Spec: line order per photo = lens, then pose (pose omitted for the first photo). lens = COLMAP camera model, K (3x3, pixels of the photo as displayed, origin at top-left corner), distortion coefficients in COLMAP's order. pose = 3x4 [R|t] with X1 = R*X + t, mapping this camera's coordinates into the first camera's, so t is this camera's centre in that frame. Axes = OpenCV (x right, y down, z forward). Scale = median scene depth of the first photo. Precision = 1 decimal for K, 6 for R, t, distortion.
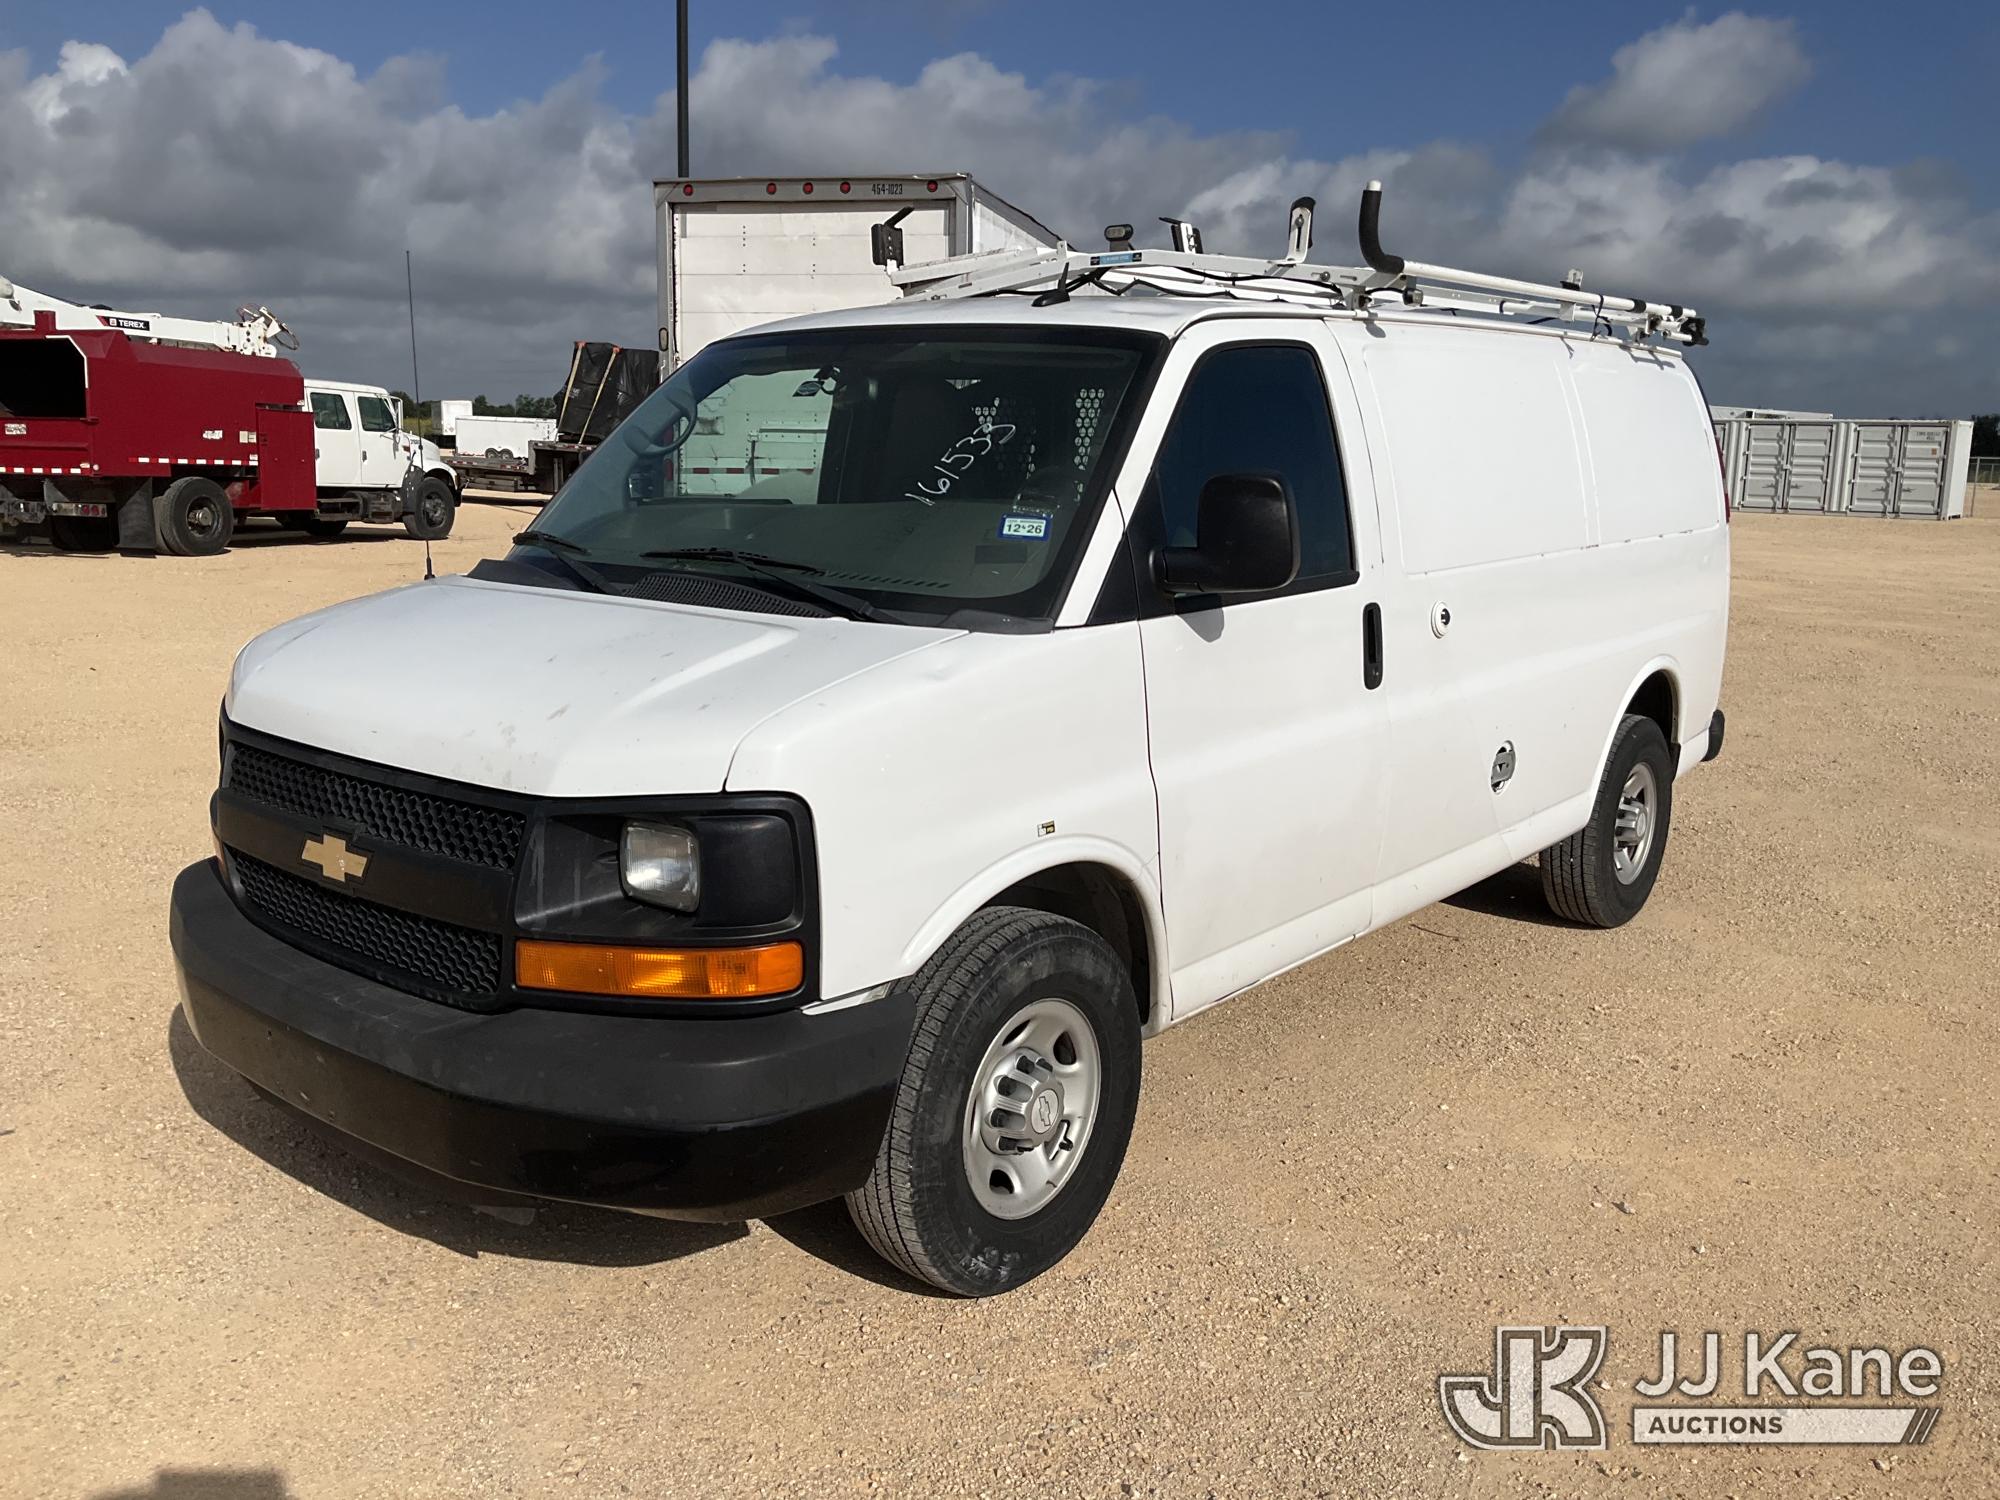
lens RADIAL K [[1711.9, 0, 1004.9], [0, 1711.9, 762.6], [0, 0, 1]] dist [0.035190, -0.018815]
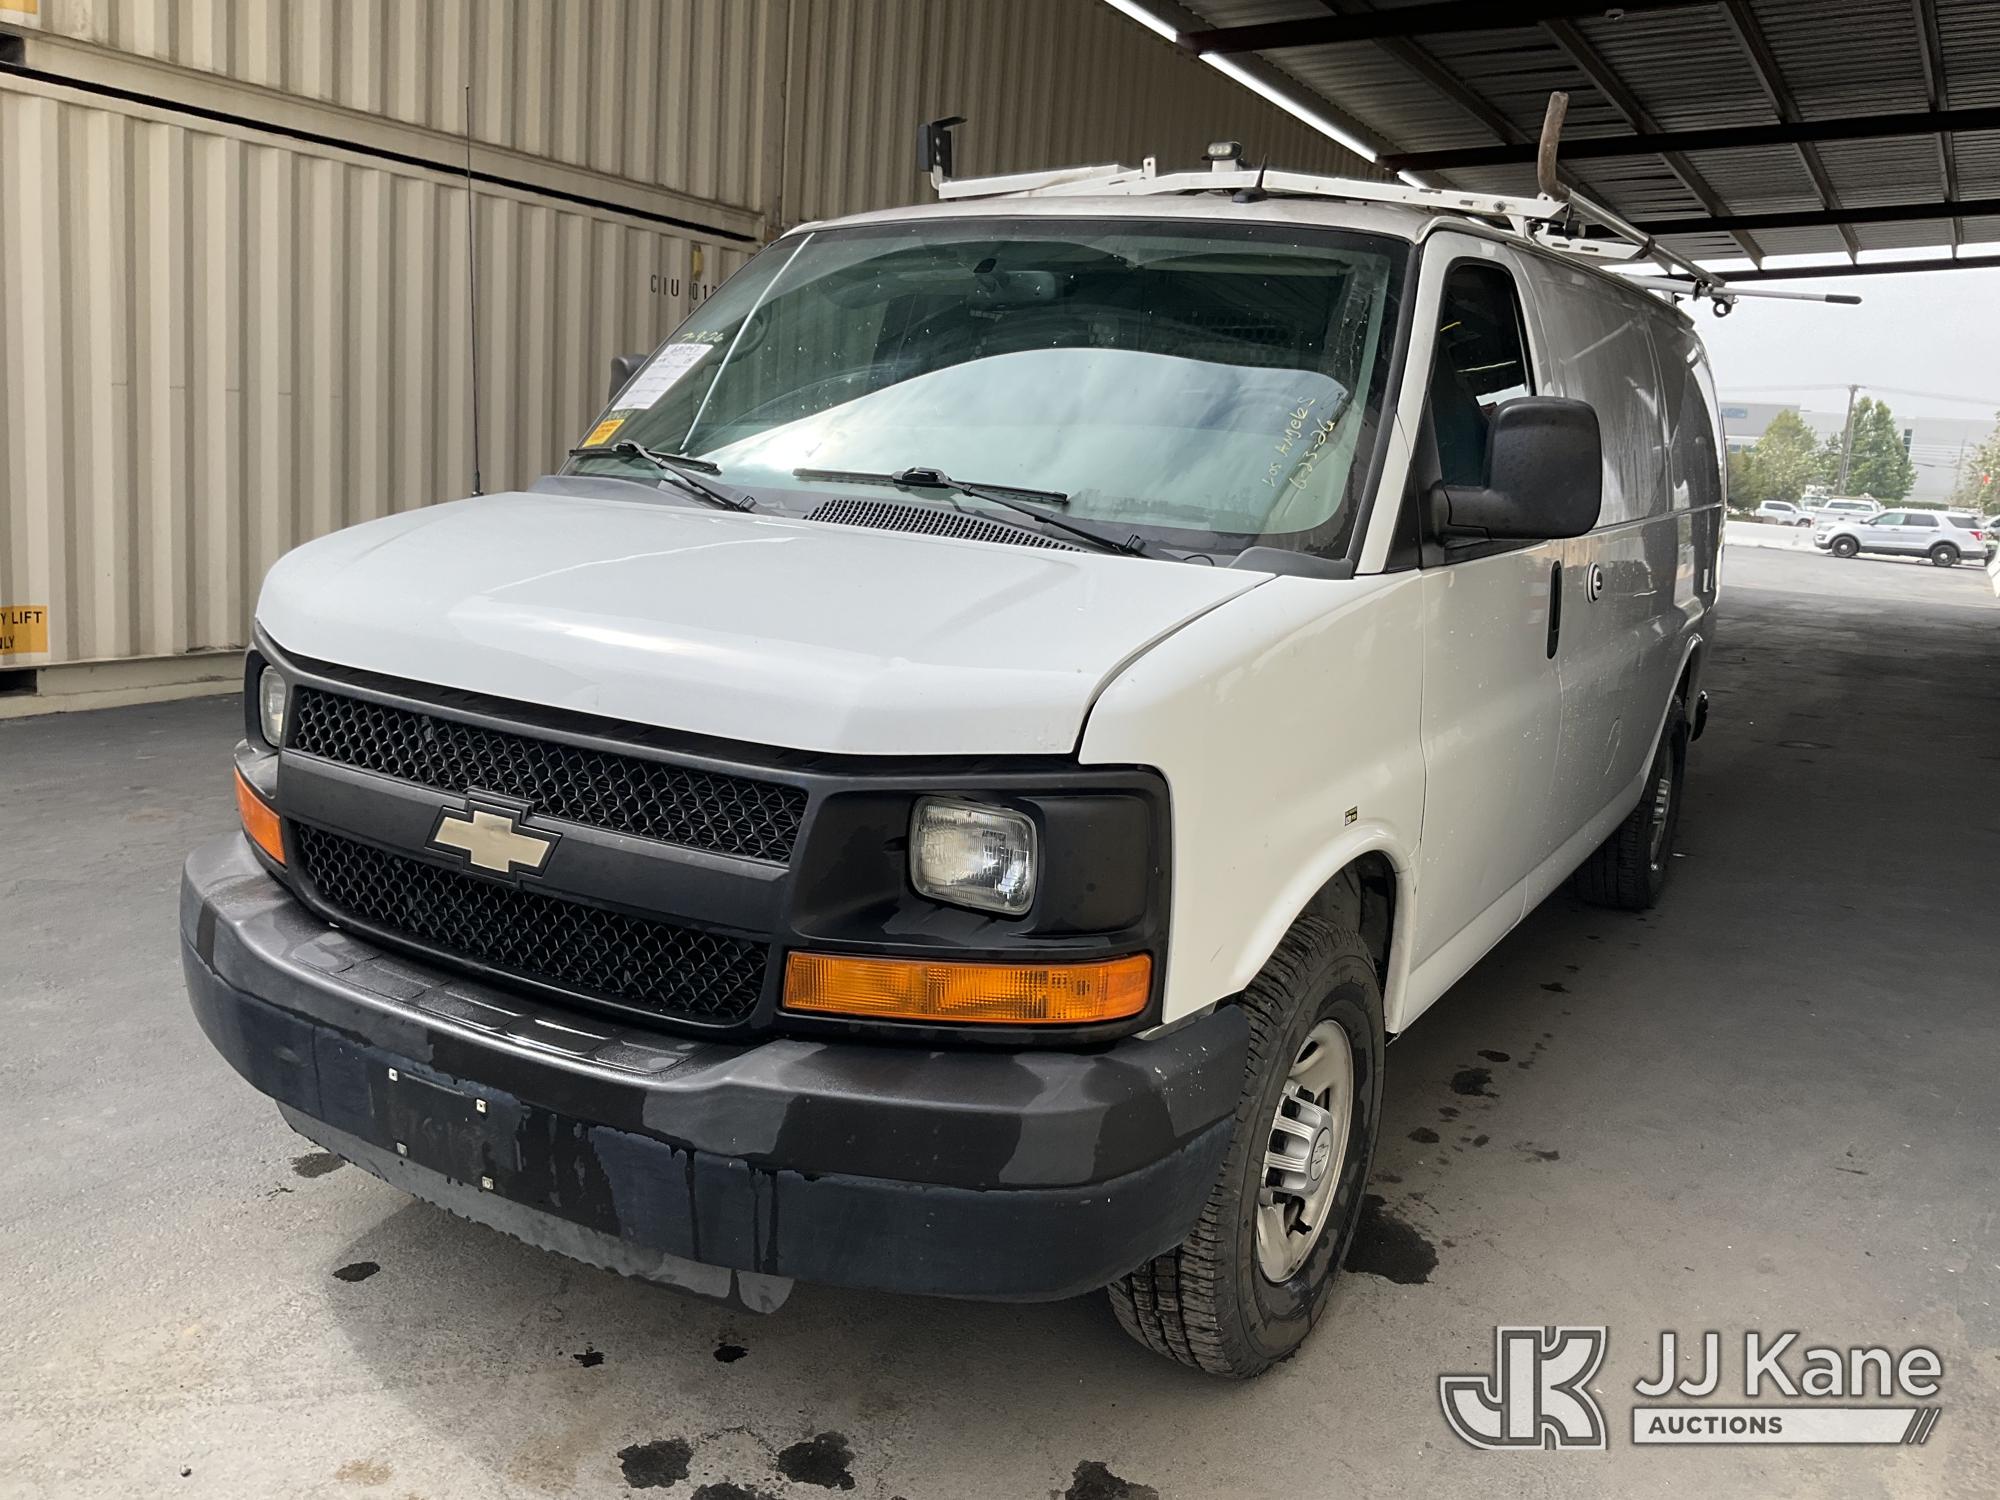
lens RADIAL K [[1711.9, 0, 992.1], [0, 1711.9, 702.9], [0, 0, 1]] dist [0.035190, -0.018815]
pose [[0.989179, 0.018451, 0.145548, -0.304961], [-0.016144, 0.999725, -0.017014, 0.002990], [-0.145822, 0.014480, 0.989205, 0.217441]]
